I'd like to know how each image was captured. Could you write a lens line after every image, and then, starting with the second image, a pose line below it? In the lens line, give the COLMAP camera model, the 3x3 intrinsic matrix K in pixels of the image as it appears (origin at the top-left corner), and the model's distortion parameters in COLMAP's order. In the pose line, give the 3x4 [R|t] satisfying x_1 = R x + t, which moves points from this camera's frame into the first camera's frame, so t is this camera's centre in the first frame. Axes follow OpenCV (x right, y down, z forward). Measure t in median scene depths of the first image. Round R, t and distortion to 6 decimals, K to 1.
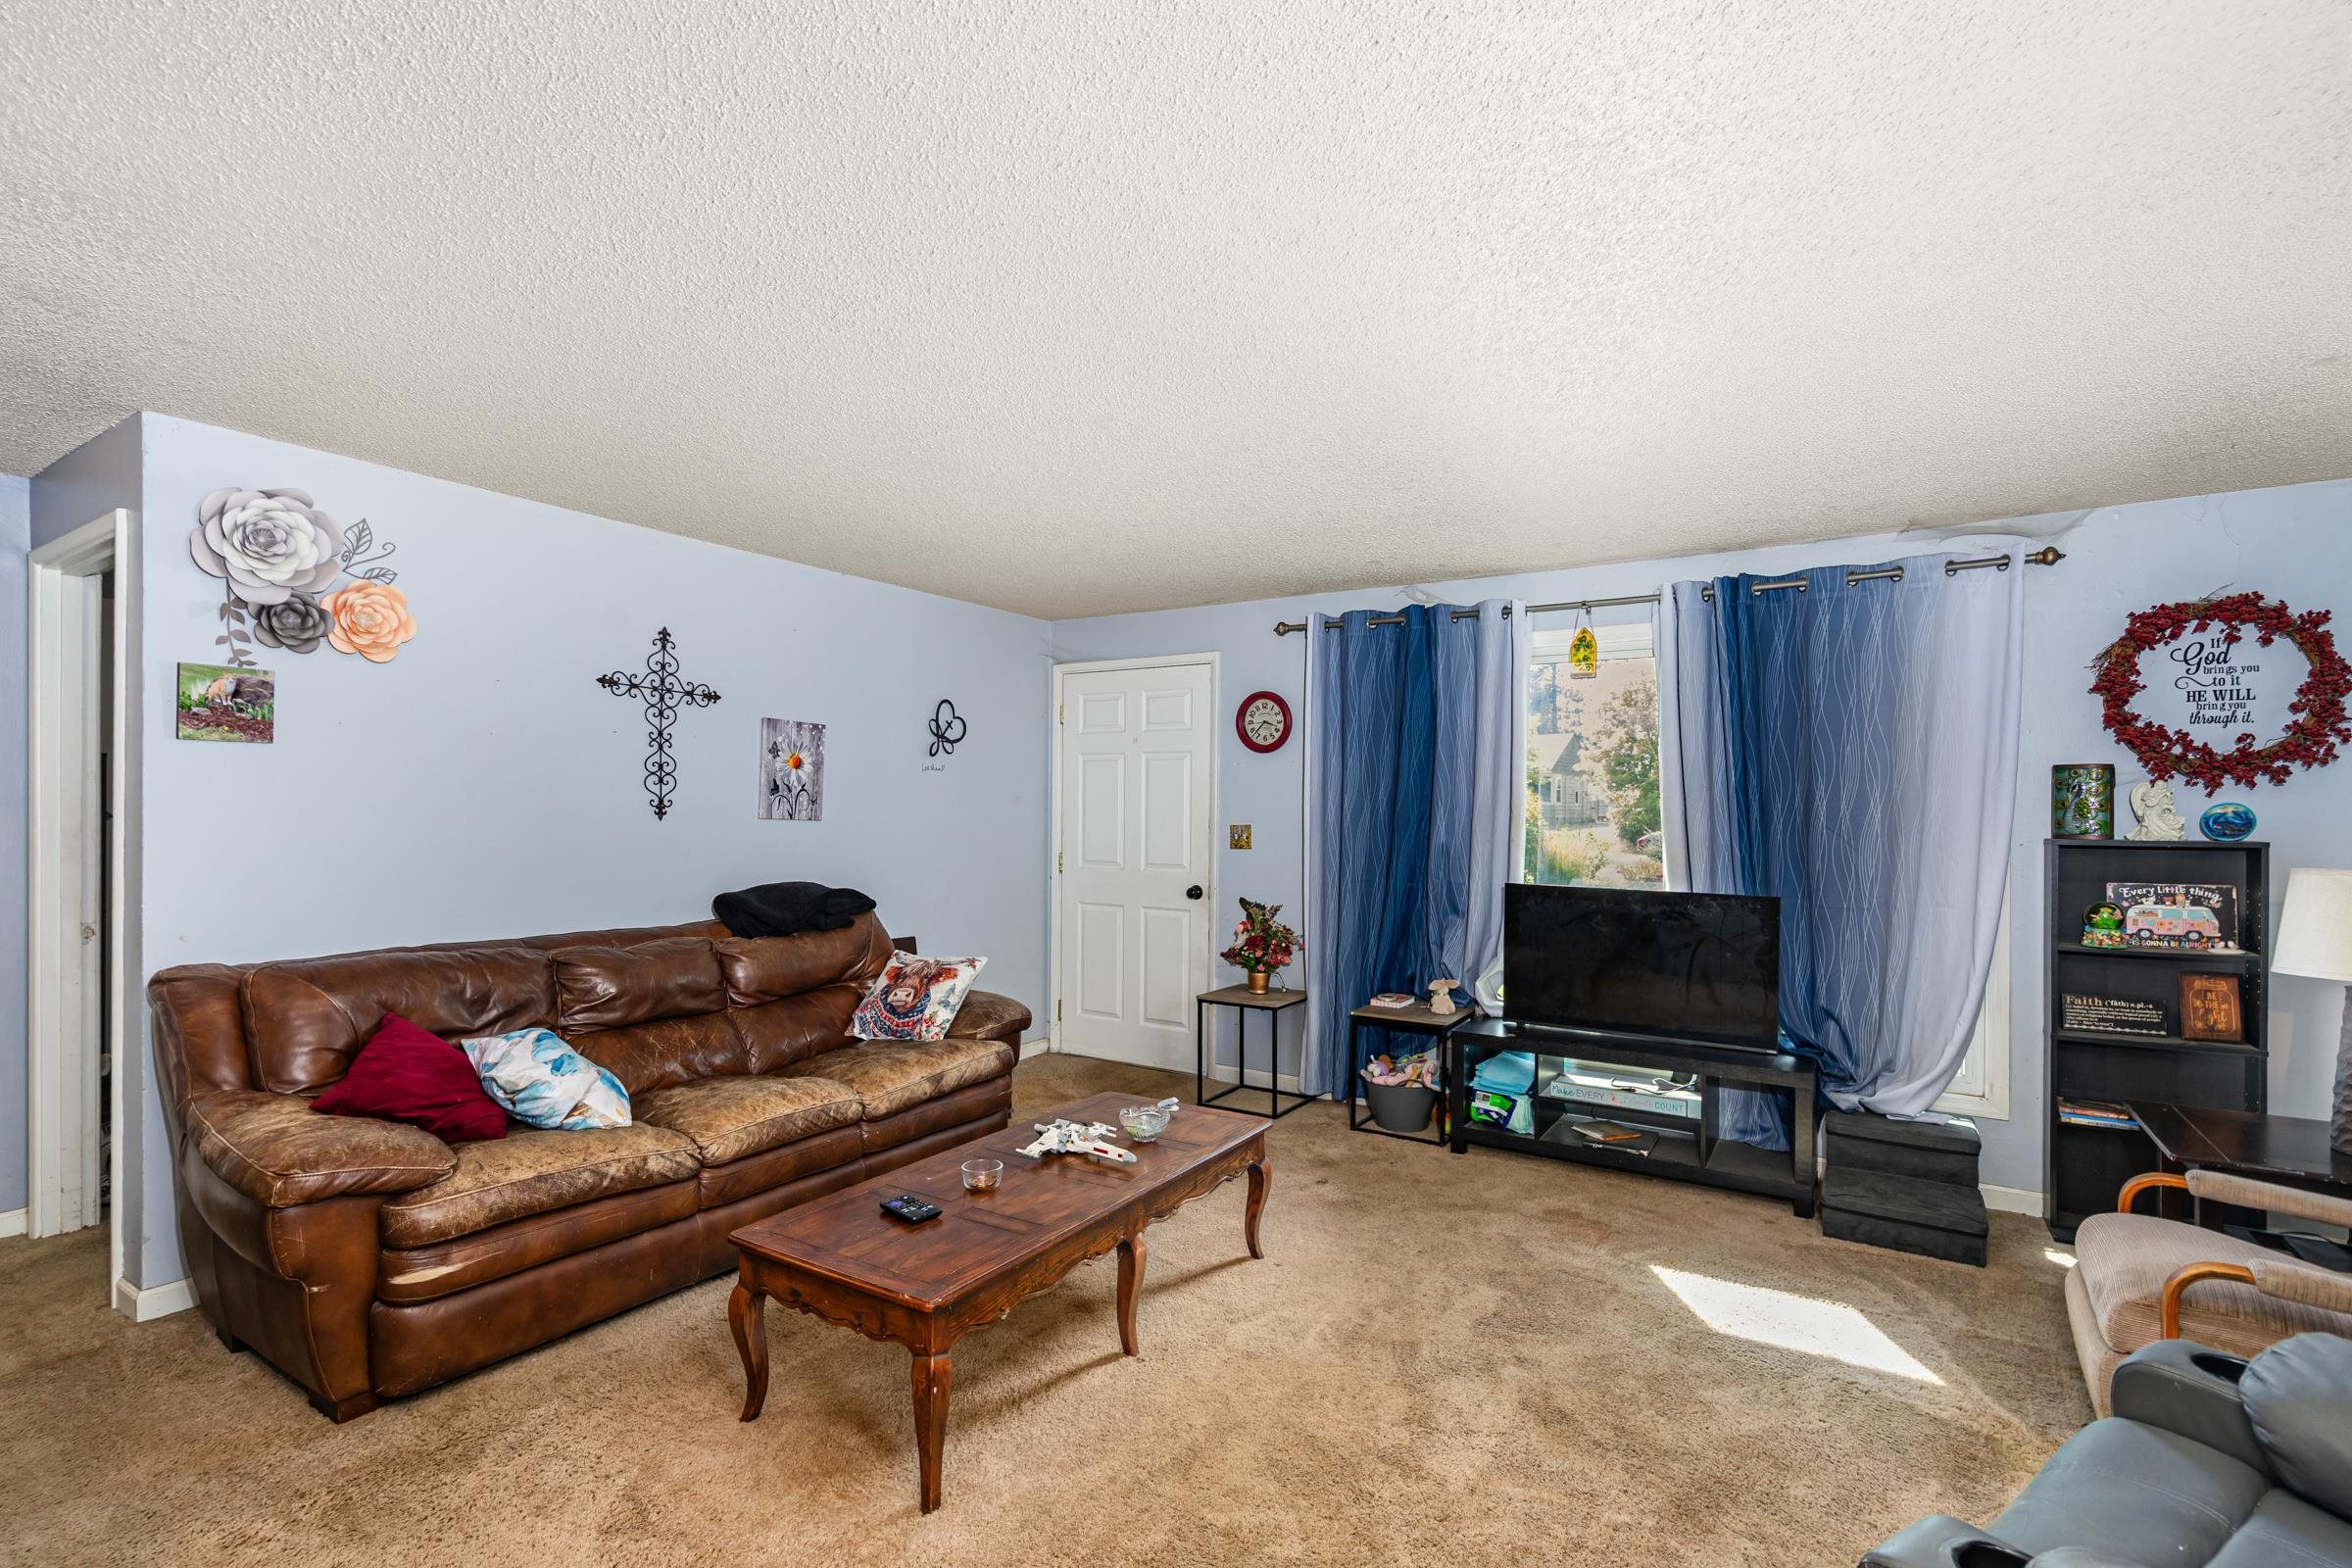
lens RADIAL K [[1065.0, 0, 1165.9], [0, 1065.0, 798.6], [0, 0, 1]] dist [-0.004572, 0.000430]
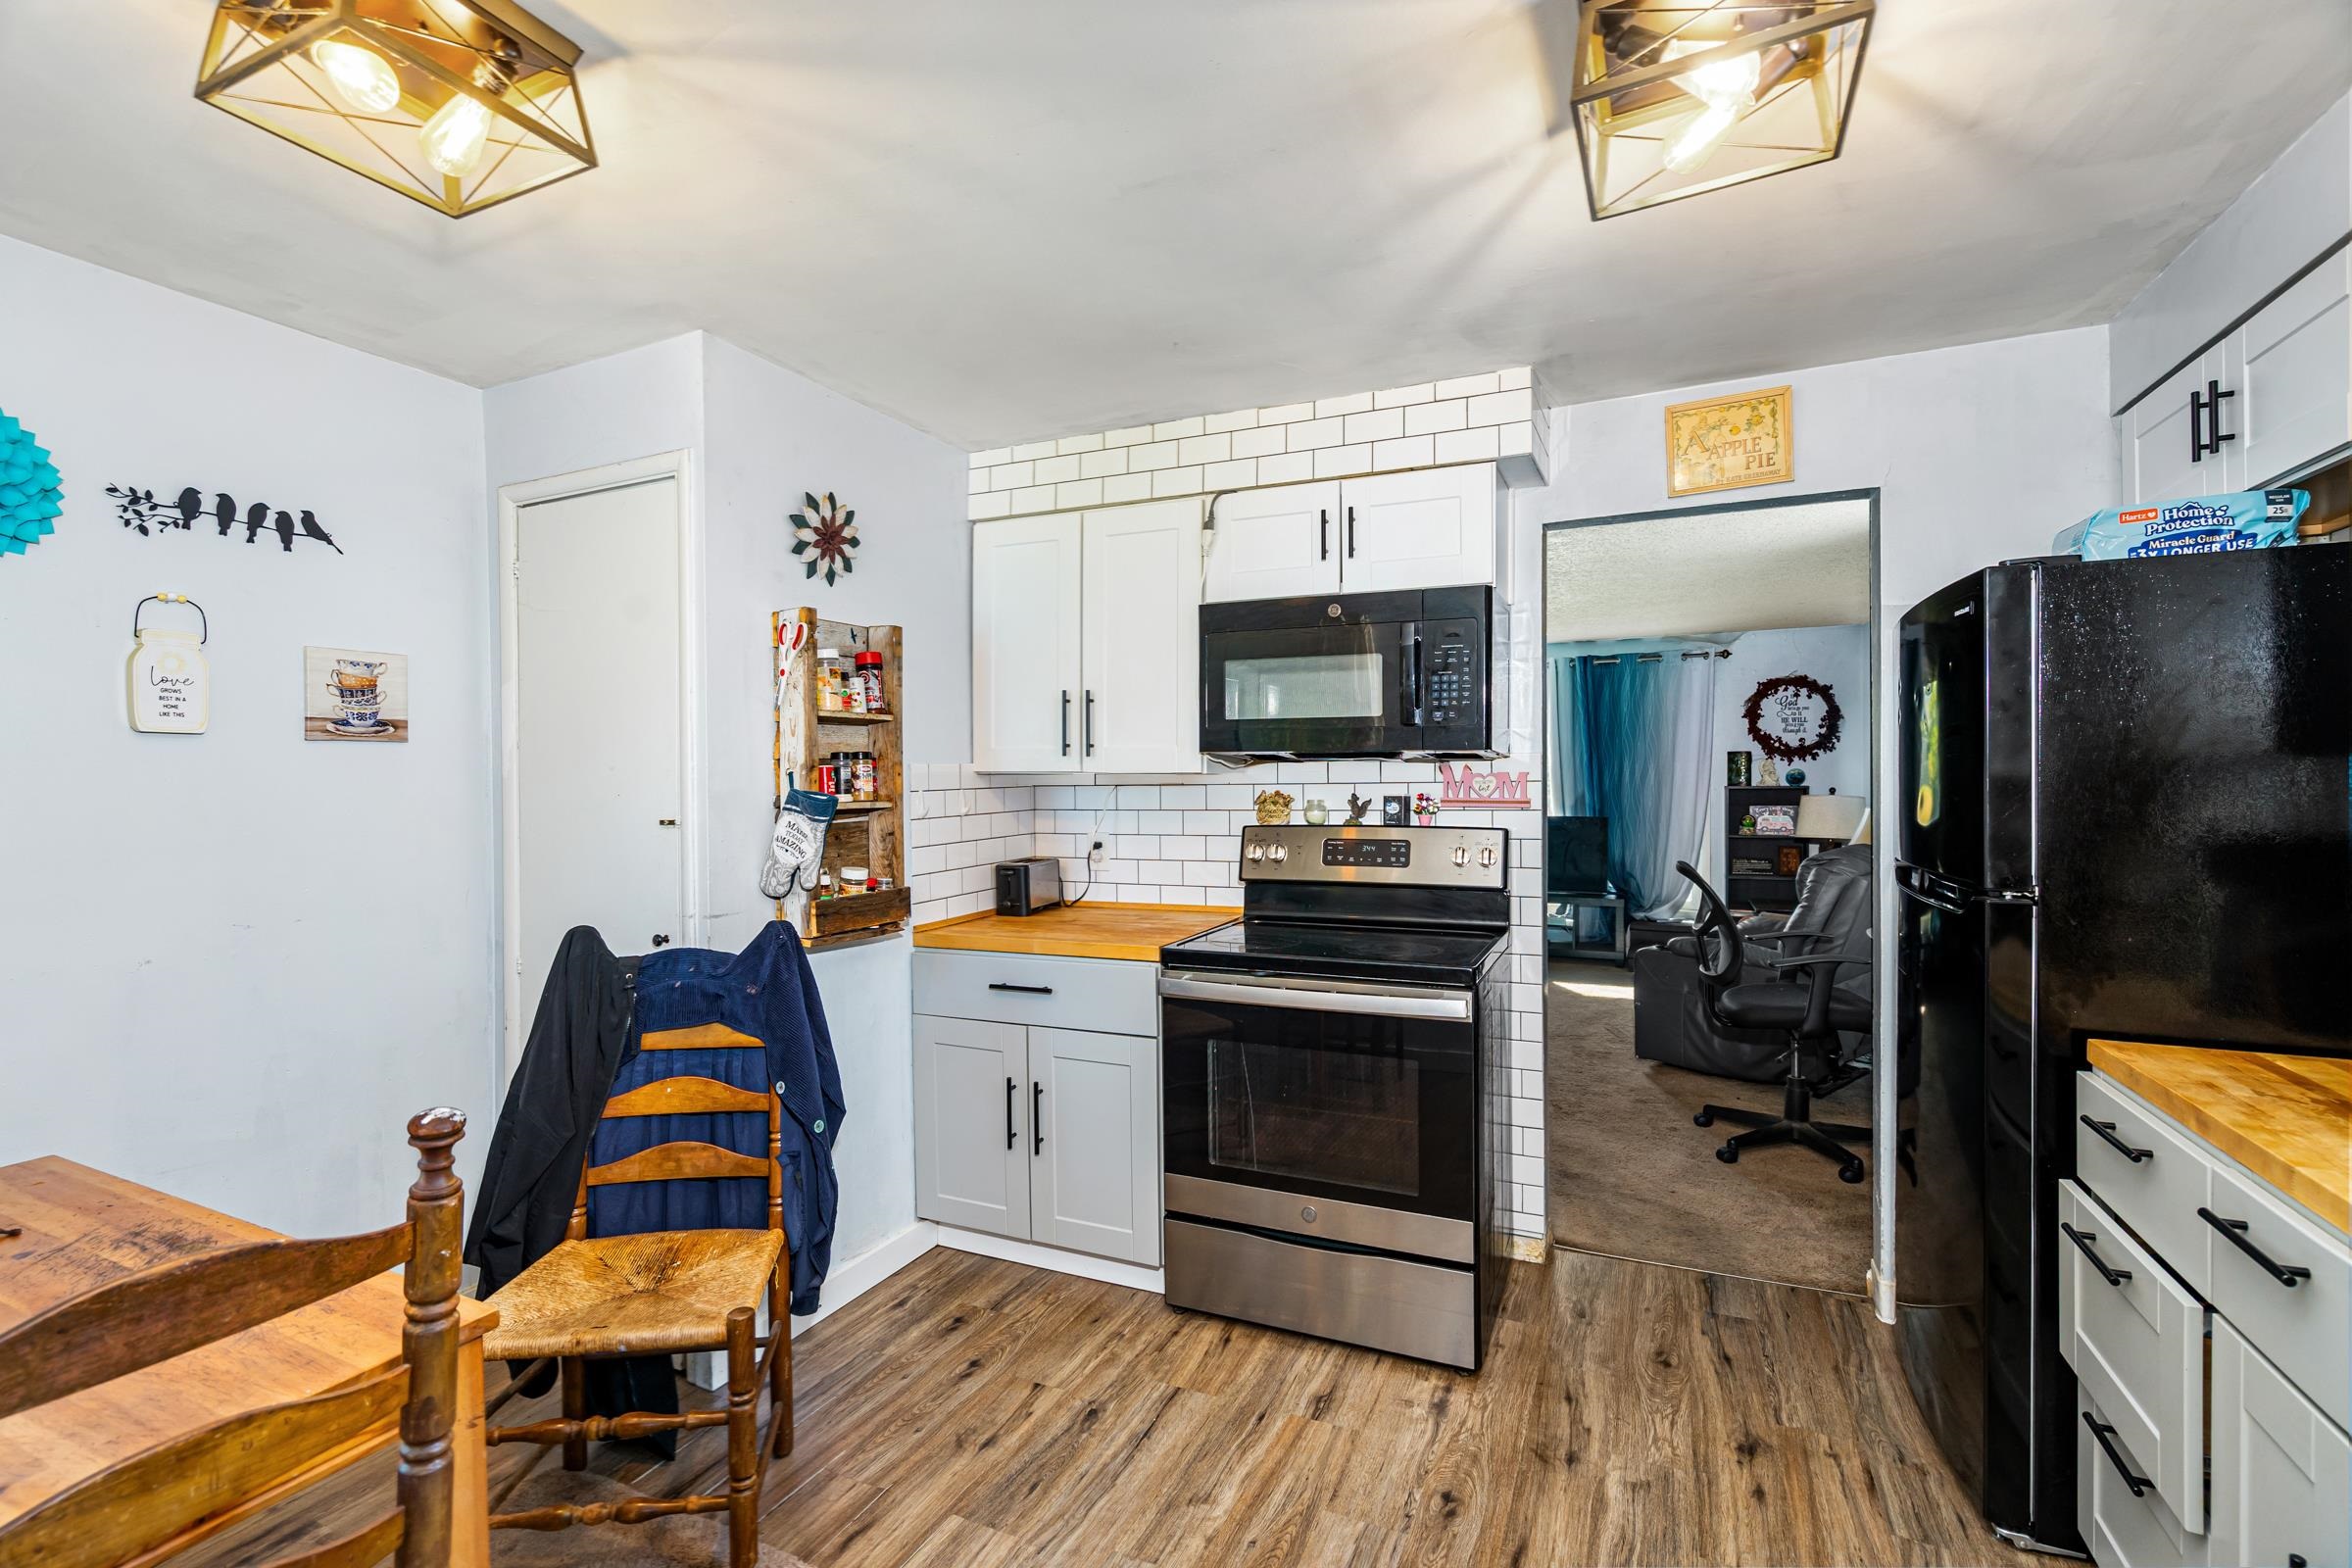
lens RADIAL K [[1065.0, 0, 1176.3], [0, 1065.0, 787.2], [0, 0, 1]] dist [-0.004572, 0.000430]
pose [[0.988421, -0.009743, 0.151422, -0.601734], [0.008766, 0.999936, 0.007121, 0.015472], [-0.151482, -0.005711, 0.988444, -0.975631]]
